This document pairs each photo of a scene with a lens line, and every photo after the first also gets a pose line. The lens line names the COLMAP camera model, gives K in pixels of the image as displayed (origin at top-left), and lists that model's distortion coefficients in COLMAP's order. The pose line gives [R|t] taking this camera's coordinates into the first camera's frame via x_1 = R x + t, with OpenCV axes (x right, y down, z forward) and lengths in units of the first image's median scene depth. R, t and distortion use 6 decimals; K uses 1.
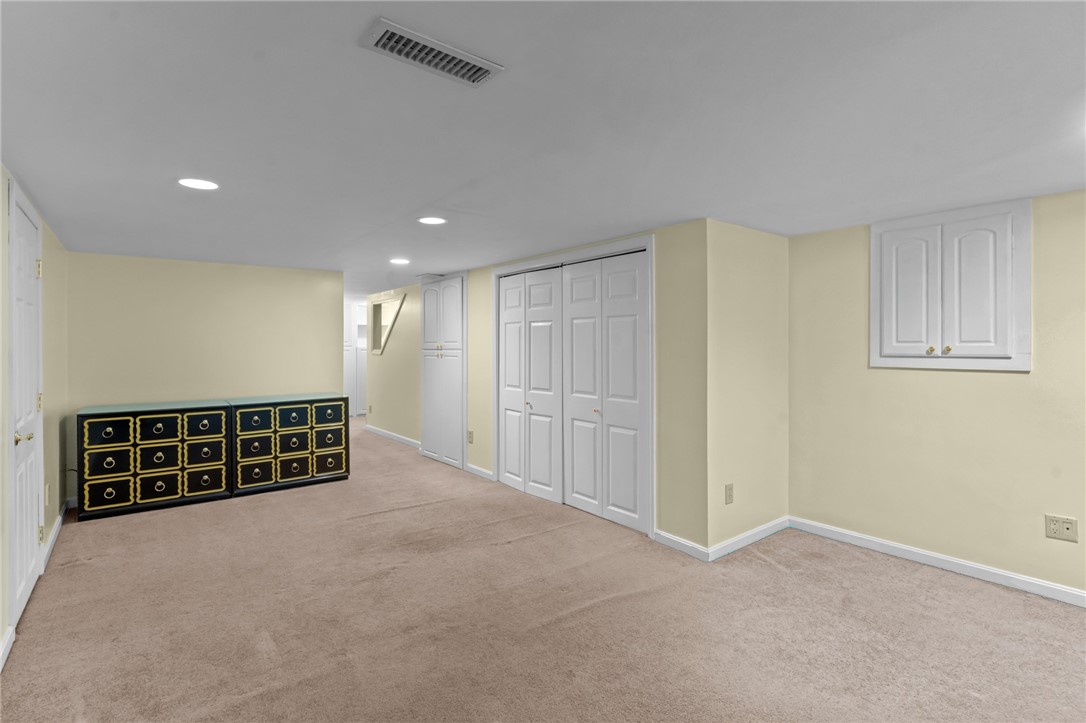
lens RADIAL K [[527.1, 0, 545.4], [0, 527.1, 354.9], [0, 0, 1]] dist [0.001561, 0.000433]
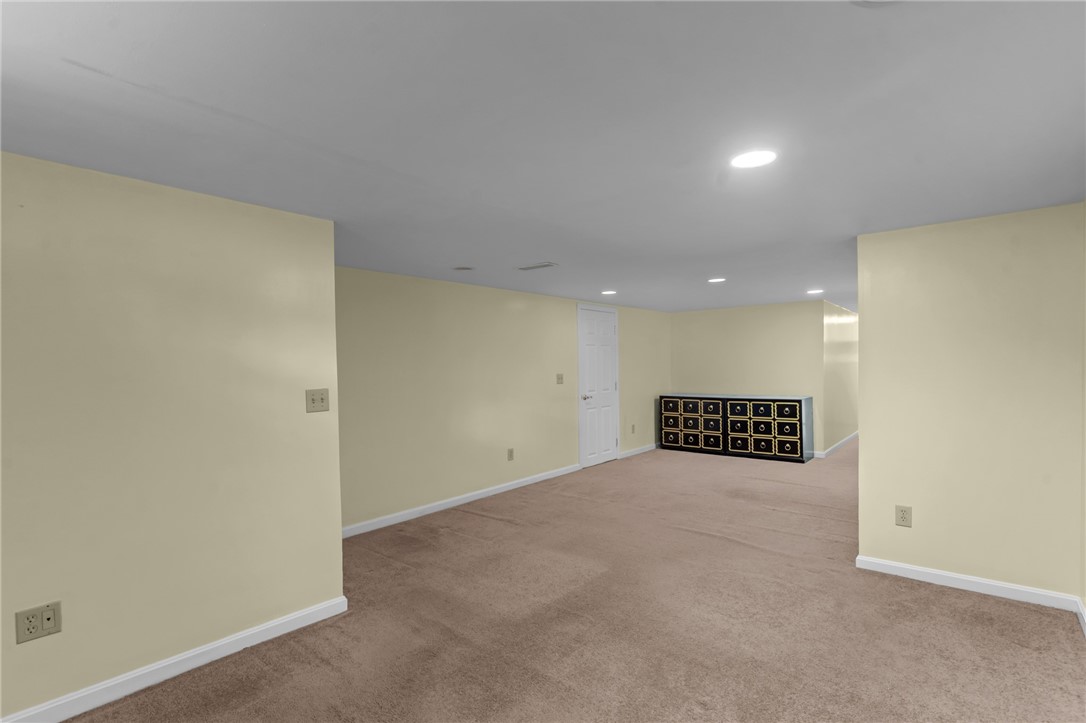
lens RADIAL K [[527.1, 0, 545.2], [0, 527.1, 362.9], [0, 0, 1]] dist [0.001561, 0.000433]
pose [[0.208394, -0.000611, -0.978045, 0.865978], [-0.003176, 0.999994, -0.001302, -0.007901], [0.978040, 0.003377, 0.208391, 0.125660]]
